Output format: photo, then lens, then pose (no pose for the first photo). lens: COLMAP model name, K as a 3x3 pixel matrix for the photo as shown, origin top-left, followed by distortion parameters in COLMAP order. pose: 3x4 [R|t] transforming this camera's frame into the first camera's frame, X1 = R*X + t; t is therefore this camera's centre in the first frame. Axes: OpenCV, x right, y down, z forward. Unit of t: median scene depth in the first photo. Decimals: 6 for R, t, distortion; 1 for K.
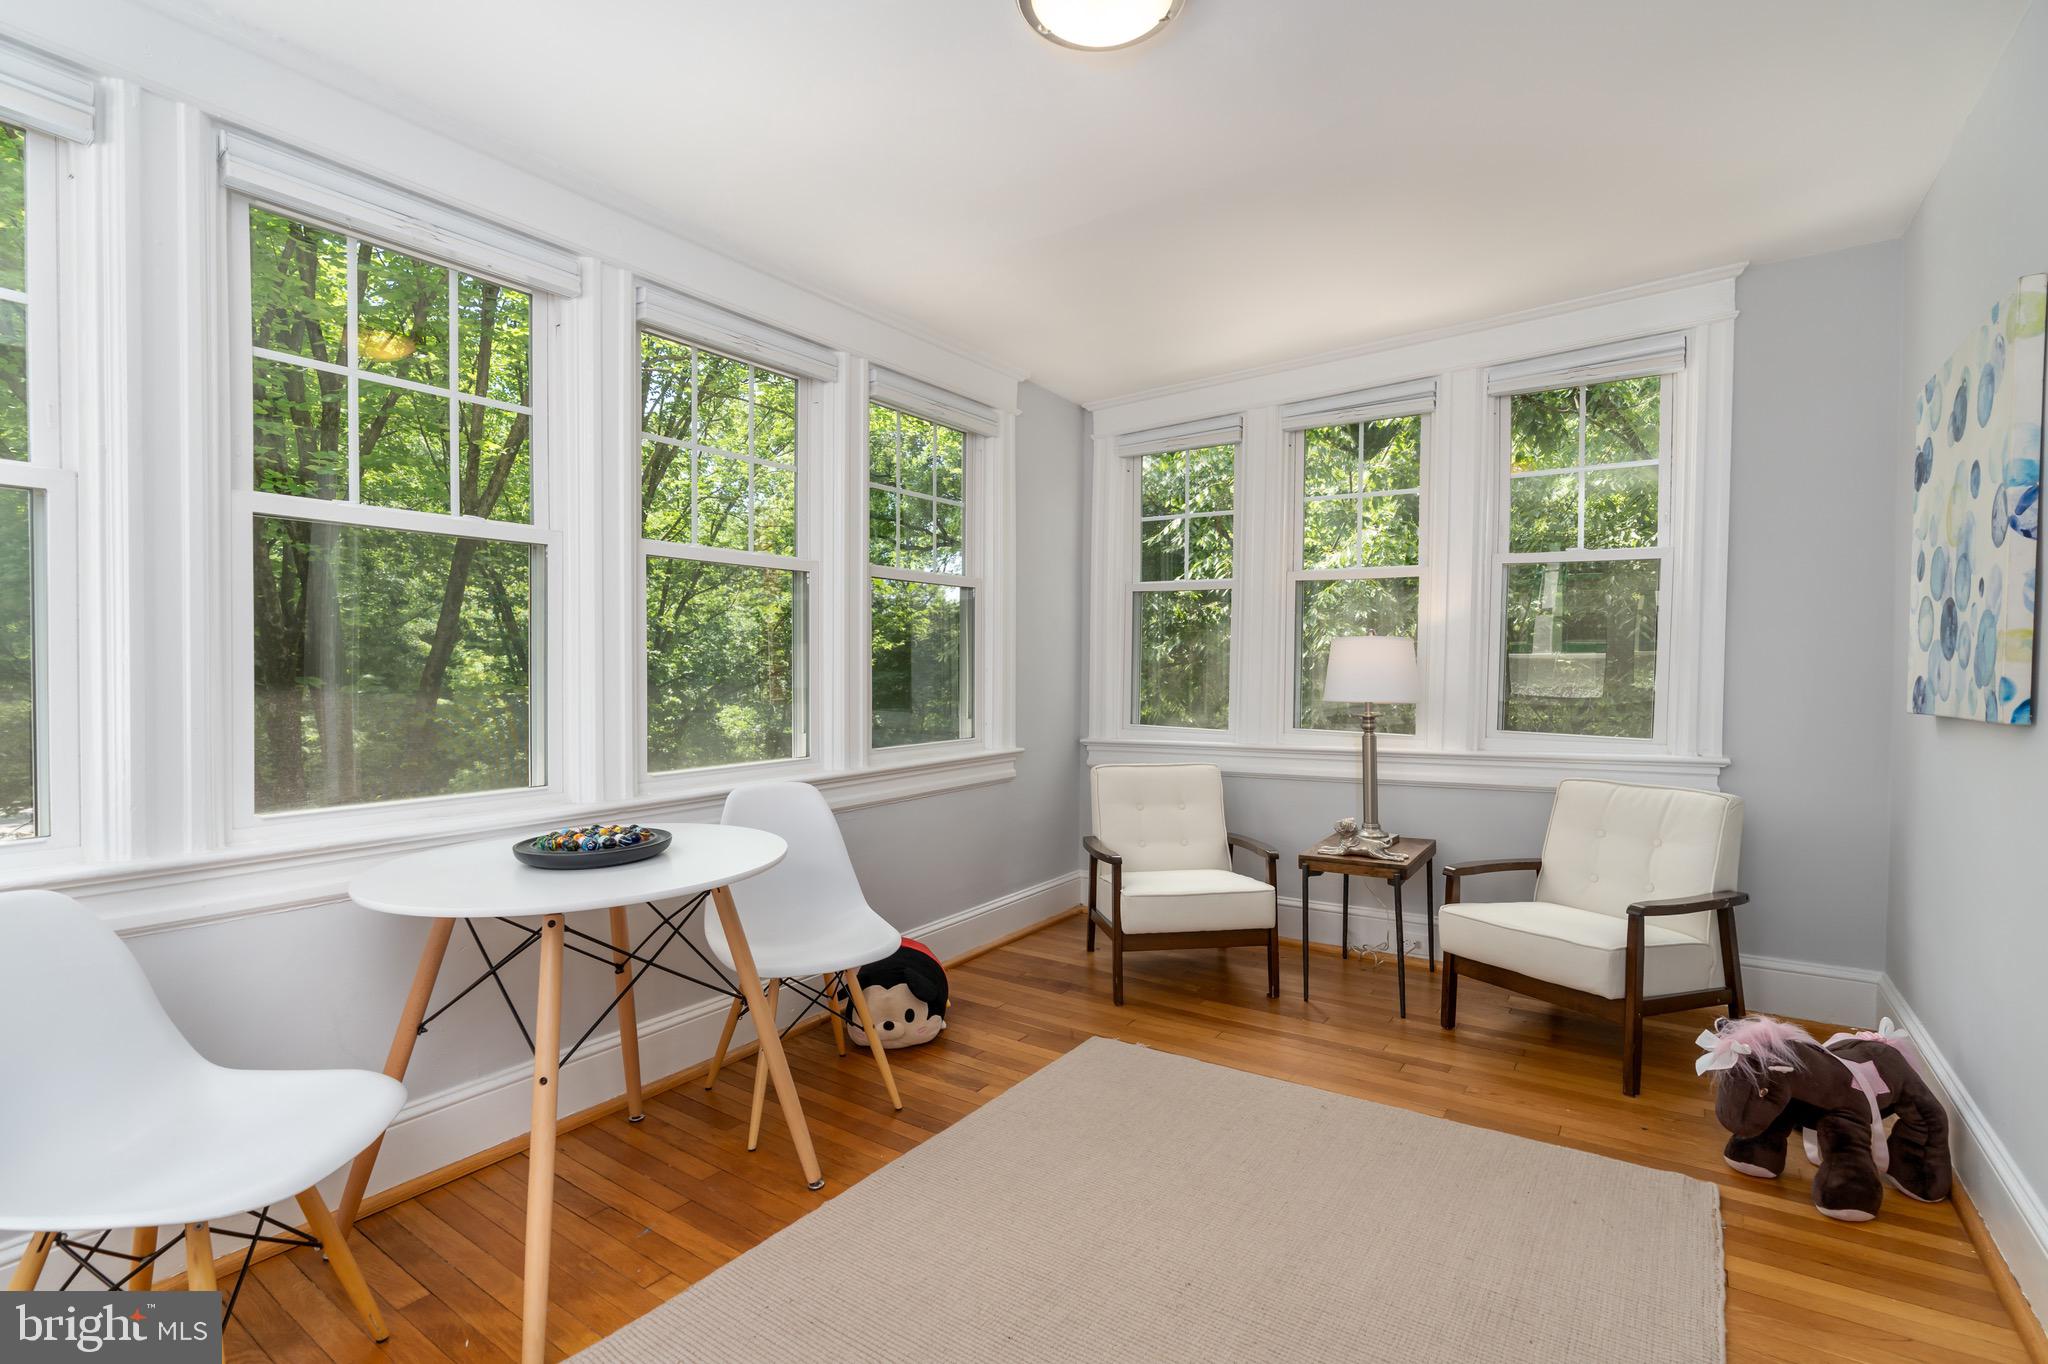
lens RADIAL K [[927.2, 0, 1035.6], [0, 927.2, 687.1], [0, 0, 1]] dist [-0.001293, 0.001680]
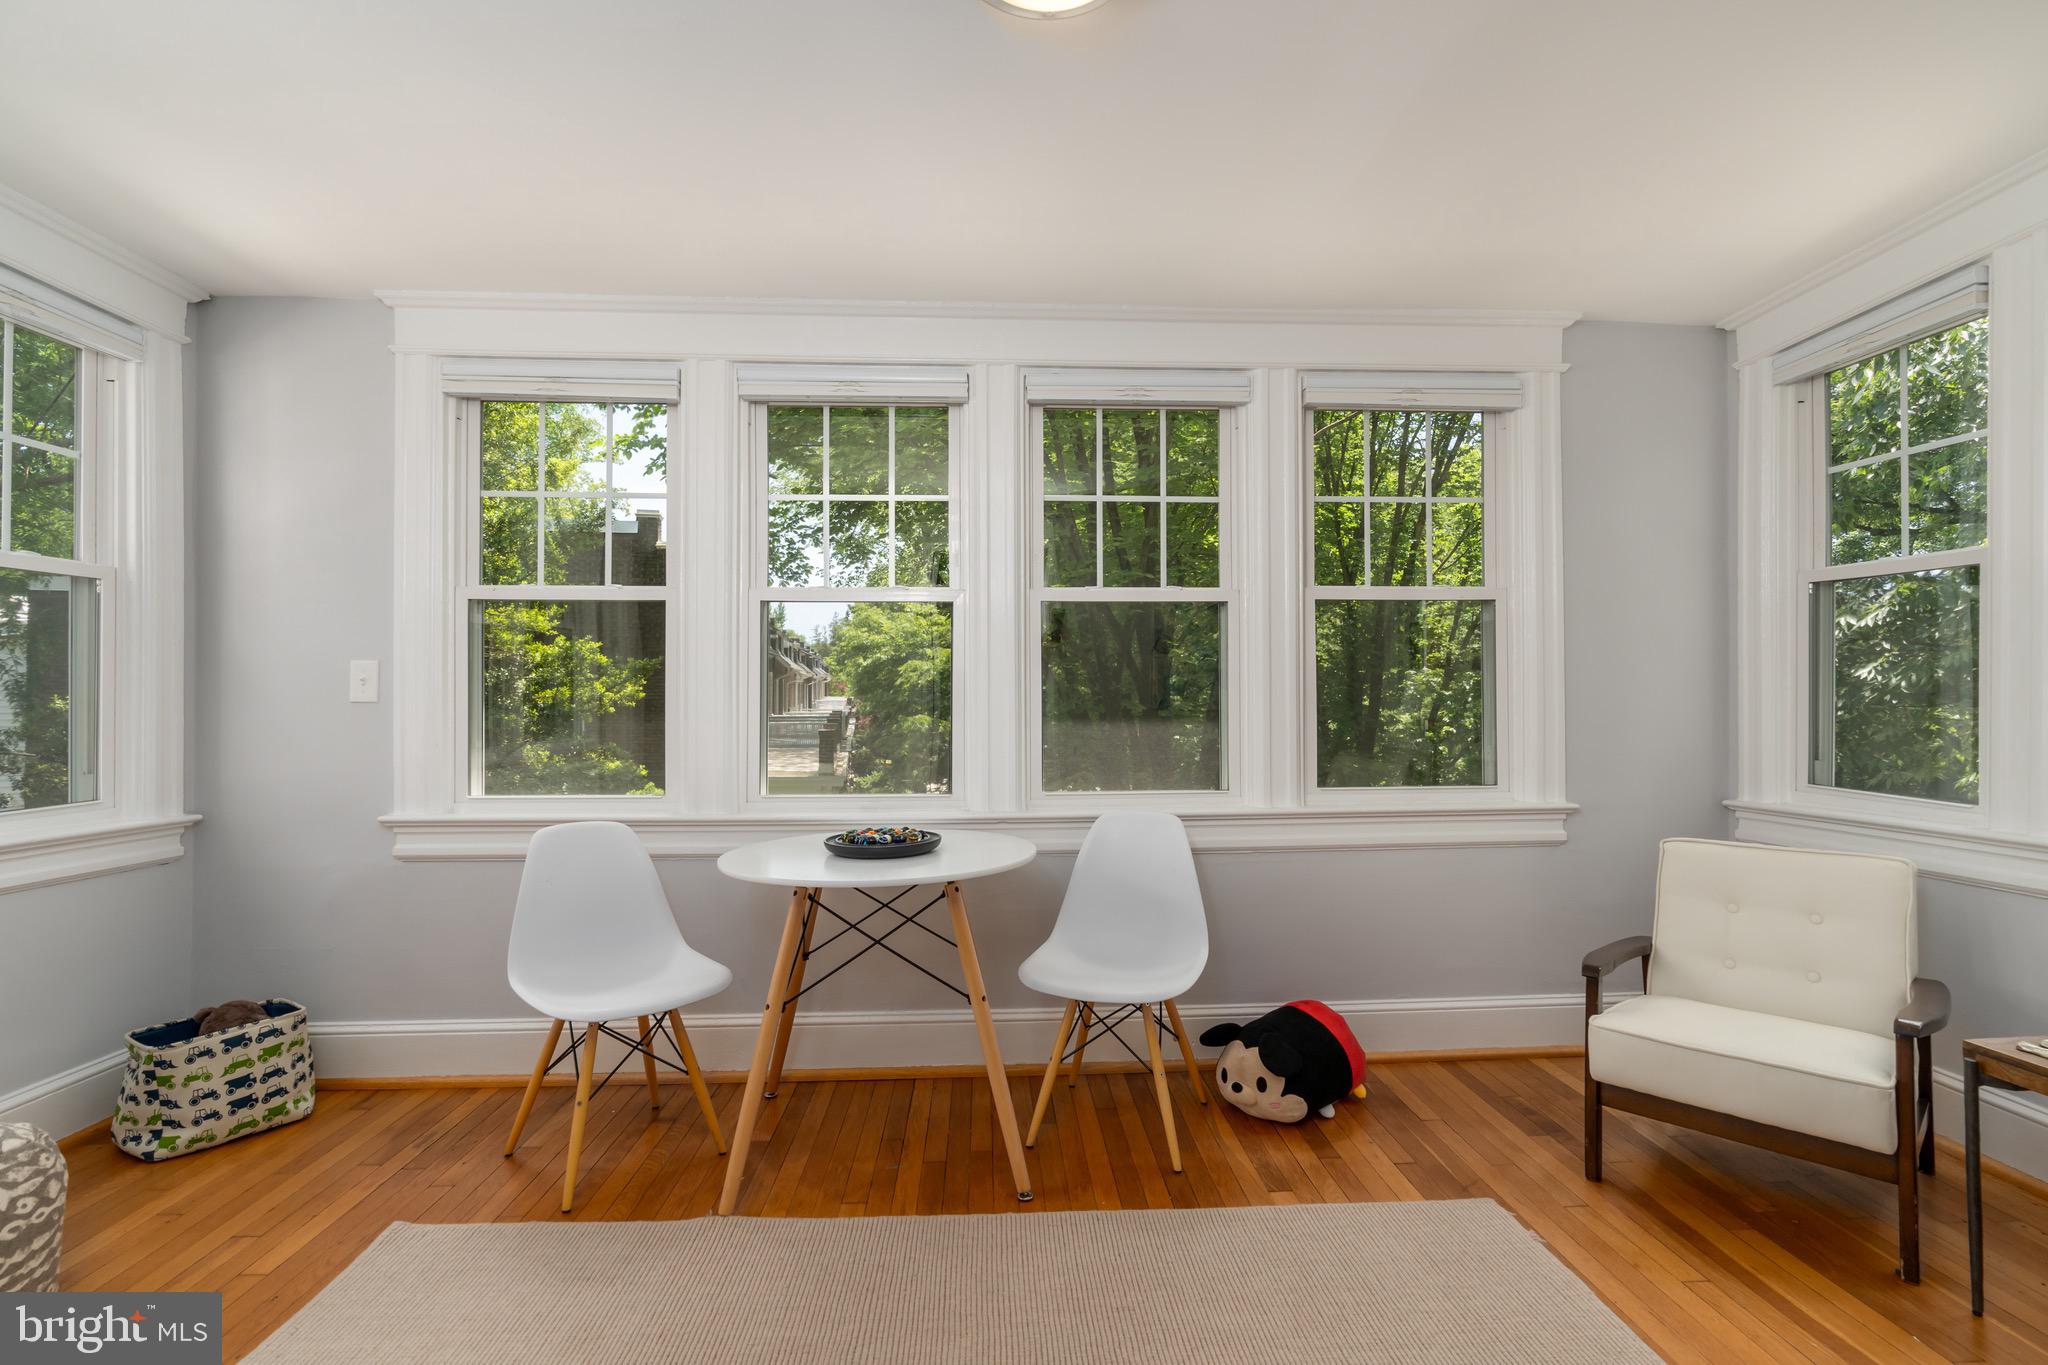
lens RADIAL K [[927.2, 0, 1038.5], [0, 927.2, 686.9], [0, 0, 1]] dist [-0.001293, 0.001680]
pose [[0.621125, -0.008146, -0.783669, 0.385293], [-0.013984, 0.999672, -0.021475, -0.009305], [0.783587, 0.024297, 0.620807, 0.227066]]
